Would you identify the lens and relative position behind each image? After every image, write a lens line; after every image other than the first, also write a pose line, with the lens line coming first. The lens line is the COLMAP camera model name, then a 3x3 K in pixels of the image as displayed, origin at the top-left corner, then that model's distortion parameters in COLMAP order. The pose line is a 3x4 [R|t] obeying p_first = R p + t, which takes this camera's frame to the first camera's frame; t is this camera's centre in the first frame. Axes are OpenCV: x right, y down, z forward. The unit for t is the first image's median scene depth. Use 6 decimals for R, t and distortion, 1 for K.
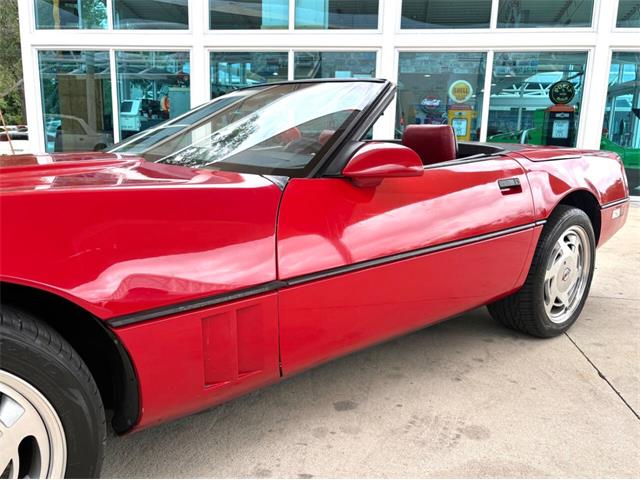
lens RADIAL K [[513.5, 0, 318.0], [0, 513.5, 239.6], [0, 0, 1]] dist [0.023554, -0.000683]
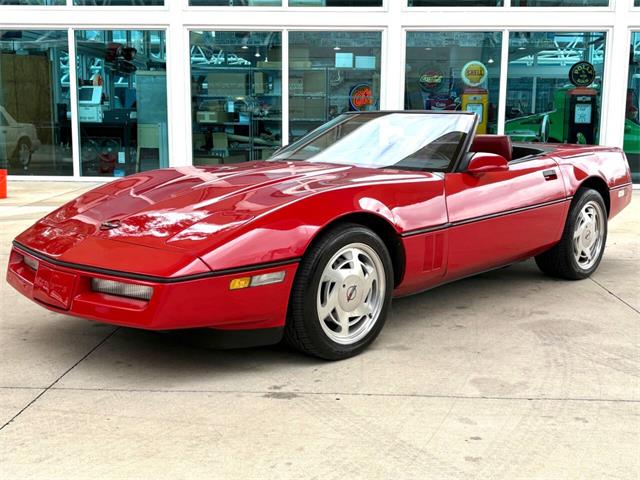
lens RADIAL K [[756.9, 0, 320.0], [0, 756.9, 240.0], [0, 0, 1]] dist [0.135926, -0.387290]
pose [[0.994702, -0.033233, 0.097280, -0.137779], [0.036172, 0.998936, -0.028610, 0.033433], [-0.096225, 0.031977, 0.994846, -0.307490]]
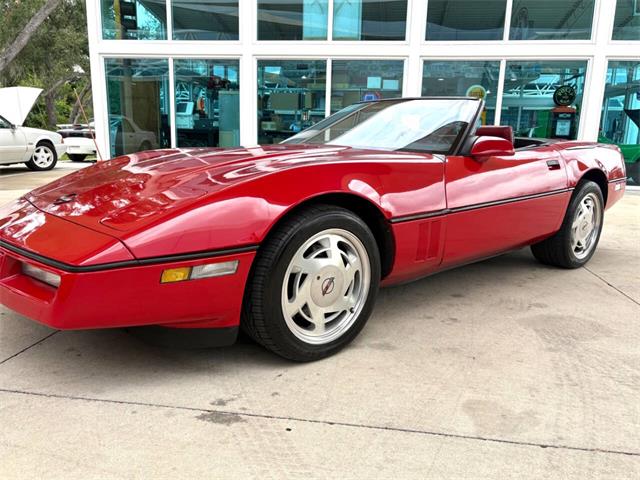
lens RADIAL K [[501.8, 0, 318.1], [0, 501.8, 240.5], [0, 0, 1]] dist [0.024538, -0.001480]
pose [[0.999983, -0.000389, 0.005790, -0.087273], [0.000326, 0.999940, 0.010940, 0.027018], [-0.005794, -0.010938, 0.999923, -0.133318]]
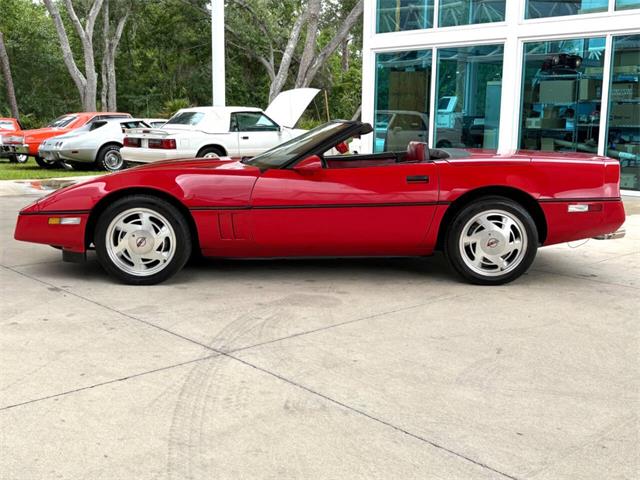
lens RADIAL K [[756.9, 0, 320.0], [0, 756.9, 240.0], [0, 0, 1]] dist [0.135926, -0.387290]
pose [[0.777374, 0.085741, -0.623168, 0.419509], [-0.112796, 0.993610, -0.003997, 0.035862], [0.618843, 0.073398, 0.782078, -0.291291]]
